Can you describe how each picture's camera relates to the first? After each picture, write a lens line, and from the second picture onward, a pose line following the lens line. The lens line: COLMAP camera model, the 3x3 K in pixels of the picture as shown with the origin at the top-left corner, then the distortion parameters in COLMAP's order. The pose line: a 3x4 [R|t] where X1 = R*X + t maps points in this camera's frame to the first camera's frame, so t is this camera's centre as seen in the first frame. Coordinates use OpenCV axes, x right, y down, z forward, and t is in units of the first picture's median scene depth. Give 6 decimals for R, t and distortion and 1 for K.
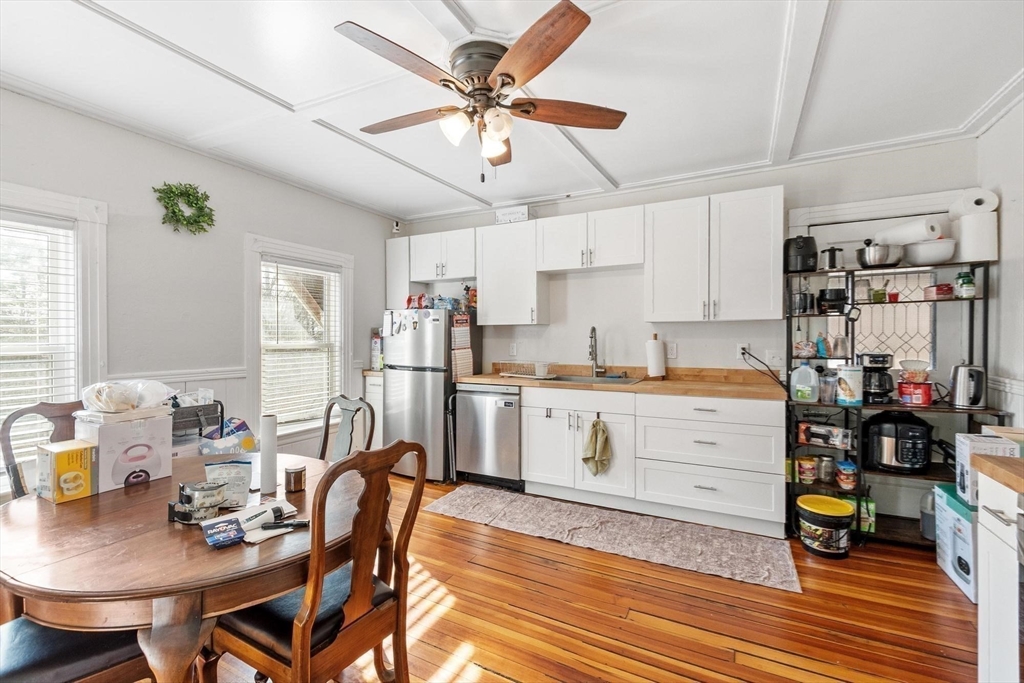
lens RADIAL K [[446.4, 0, 509.0], [0, 446.4, 340.8], [0, 0, 1]] dist [0.003208, -0.001267]
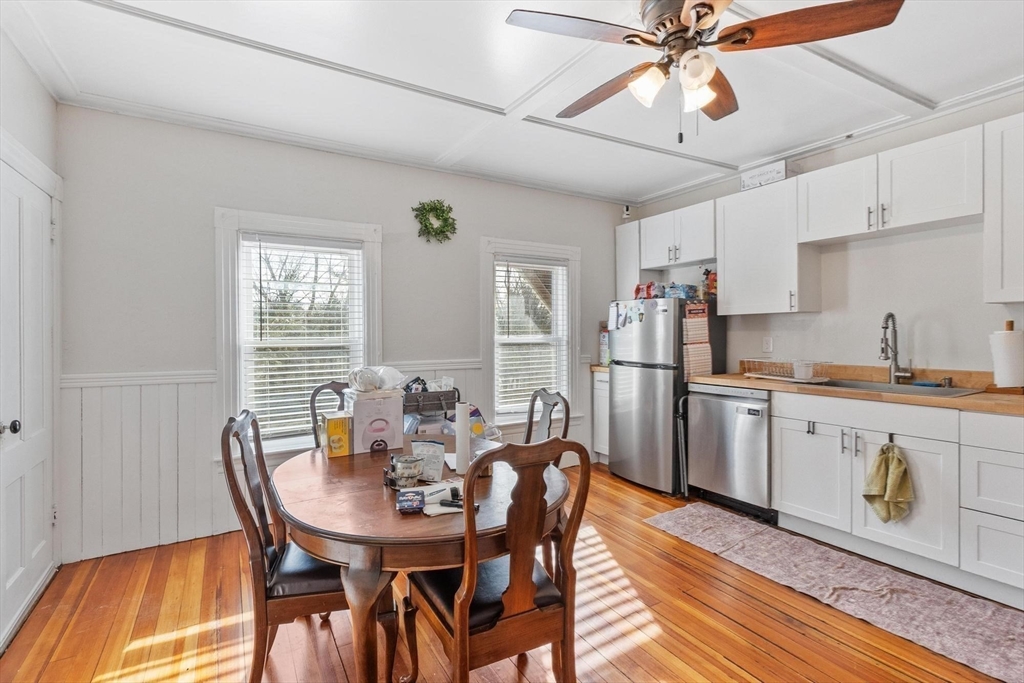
lens RADIAL K [[477.0, 0, 505.7], [0, 477.0, 337.7], [0, 0, 1]] dist [0.002110, -0.001417]
pose [[0.850216, -0.002687, -0.526428, 0.082326], [0.004261, 0.999989, 0.001777, 0.004856], [0.526417, -0.003754, 0.850218, 0.039567]]
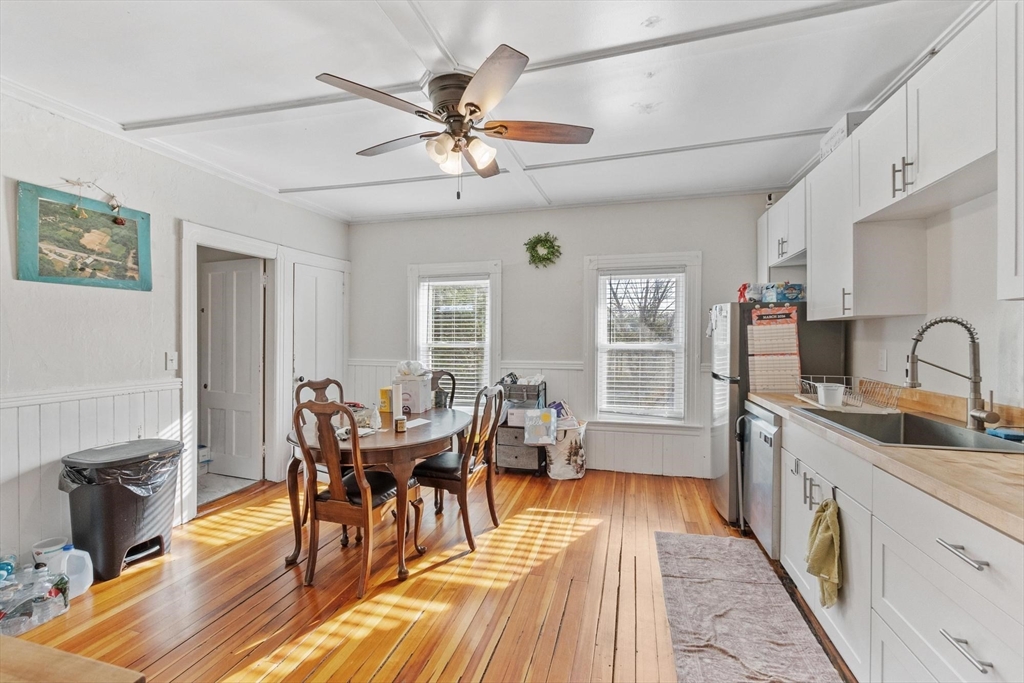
lens RADIAL K [[446.4, 0, 505.7], [0, 446.4, 338.8], [0, 0, 1]] dist [0.003208, -0.001267]
pose [[0.215507, 0.001889, -0.976500, 0.648733], [-0.005484, 0.999985, 0.000724, -0.007486], [0.976487, 0.005199, 0.215514, 0.546848]]
